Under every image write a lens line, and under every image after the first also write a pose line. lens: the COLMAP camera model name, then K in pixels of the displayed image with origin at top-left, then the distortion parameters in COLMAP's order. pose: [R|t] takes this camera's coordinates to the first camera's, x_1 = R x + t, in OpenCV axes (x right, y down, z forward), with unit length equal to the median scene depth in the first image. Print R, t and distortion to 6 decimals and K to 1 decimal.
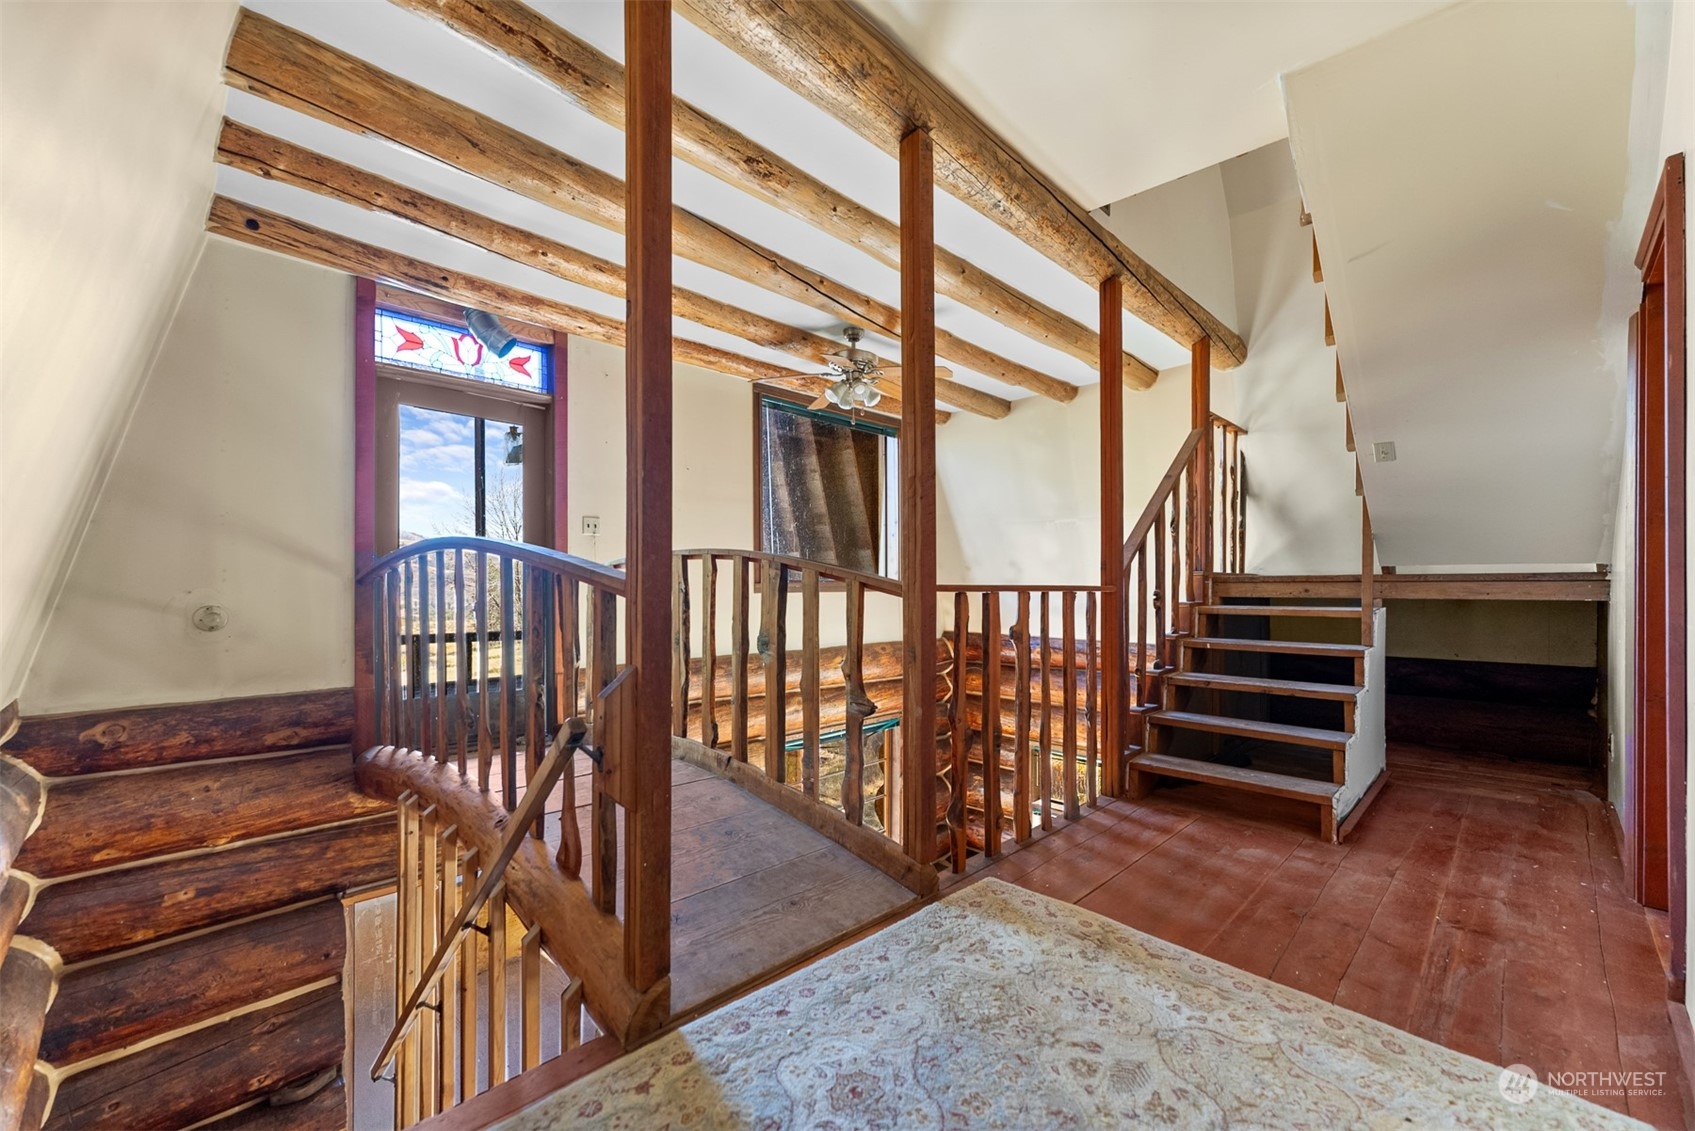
lens RADIAL K [[692.1, 0, 847.3], [0, 692.1, 576.5], [0, 0, 1]] dist [0.001652, 0.000088]
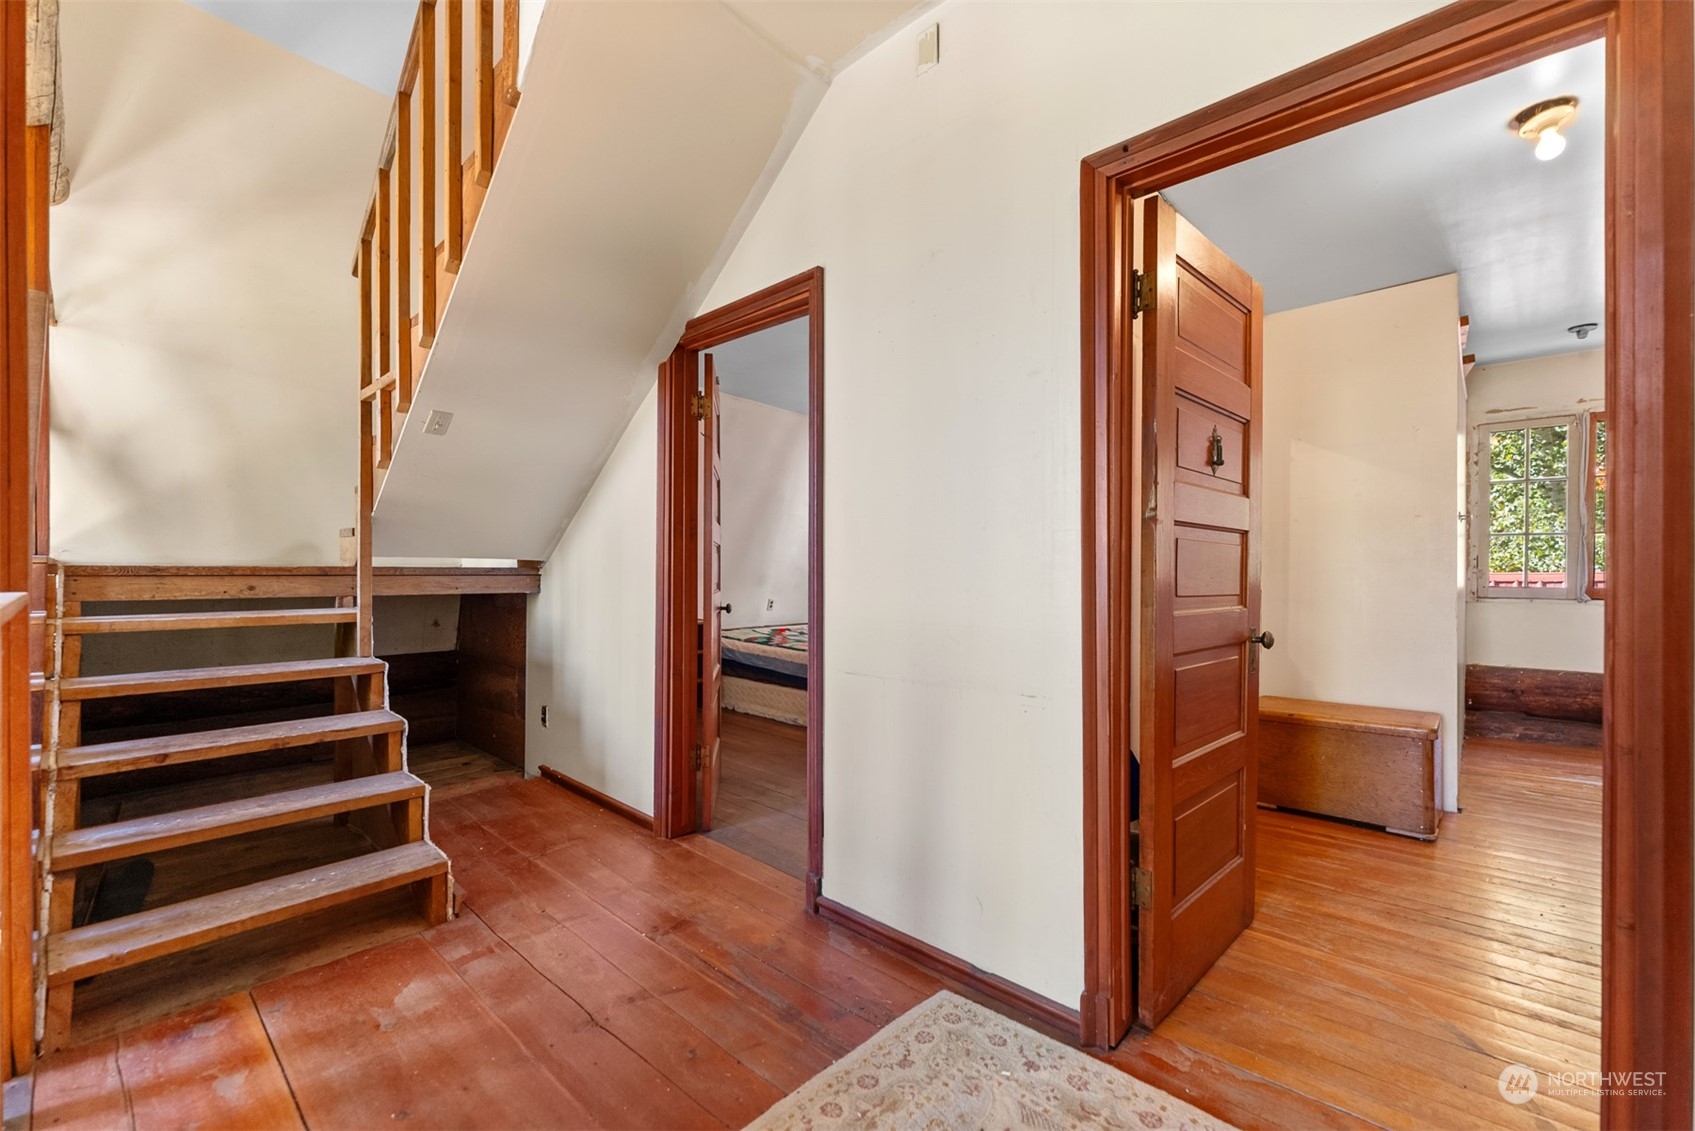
lens RADIAL K [[692.1, 0, 847.3], [0, 692.1, 576.5], [0, 0, 1]] dist [0.001652, 0.000088]
pose [[-0.040607, -0.009087, 0.999134, -0.075020], [-0.018903, 0.999787, 0.008325, -0.010522], [-0.998996, -0.018549, -0.040770, 0.525967]]
